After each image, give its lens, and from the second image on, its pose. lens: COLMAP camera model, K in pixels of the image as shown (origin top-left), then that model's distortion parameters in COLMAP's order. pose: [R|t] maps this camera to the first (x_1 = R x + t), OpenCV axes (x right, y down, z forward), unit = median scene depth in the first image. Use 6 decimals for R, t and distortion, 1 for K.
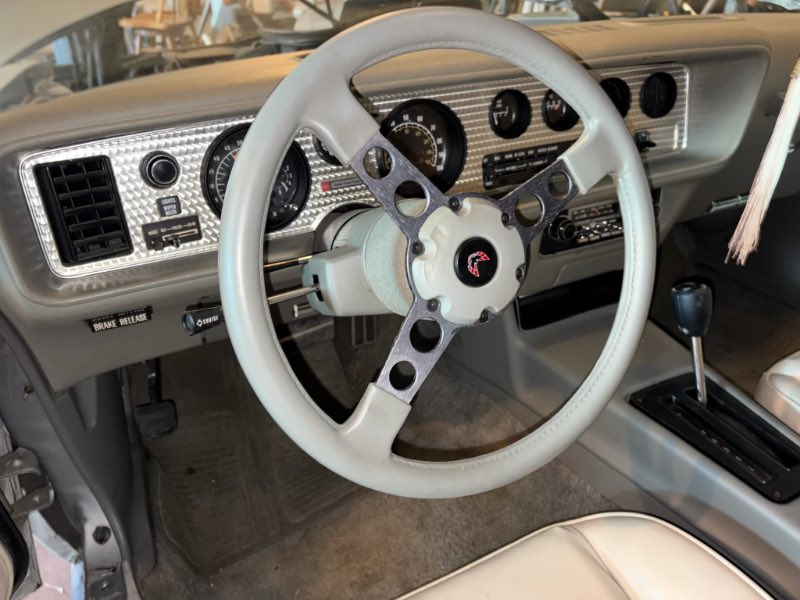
lens RADIAL K [[595.7, 0, 400.0], [0, 595.7, 300.0], [0, 0, 1]] dist [0.003300, 0.000561]
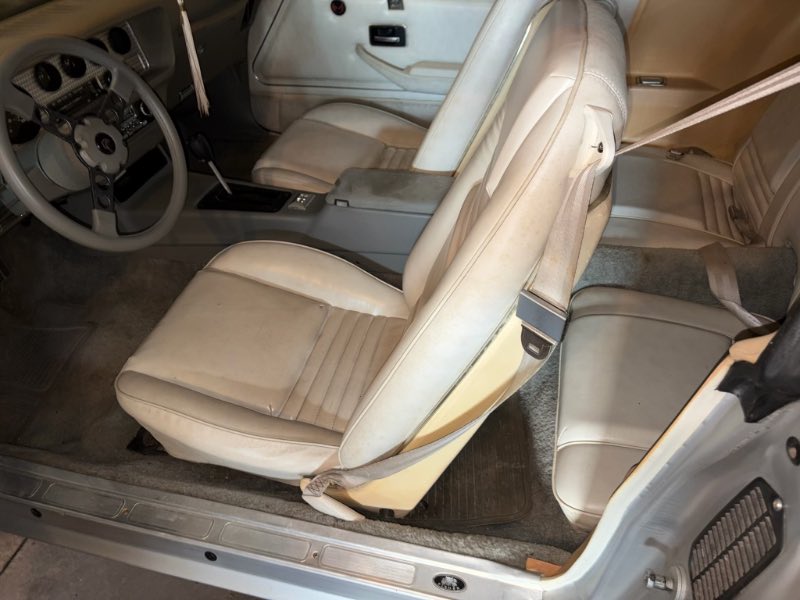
lens RADIAL K [[595.7, 0, 400.0], [0, 595.7, 300.0], [0, 0, 1]] dist [0.003300, 0.000561]
pose [[0.635575, -0.503795, 0.585009, -0.473107], [0.423138, 0.861111, 0.281854, 0.169946], [-0.645754, 0.068400, 0.760476, -0.843949]]
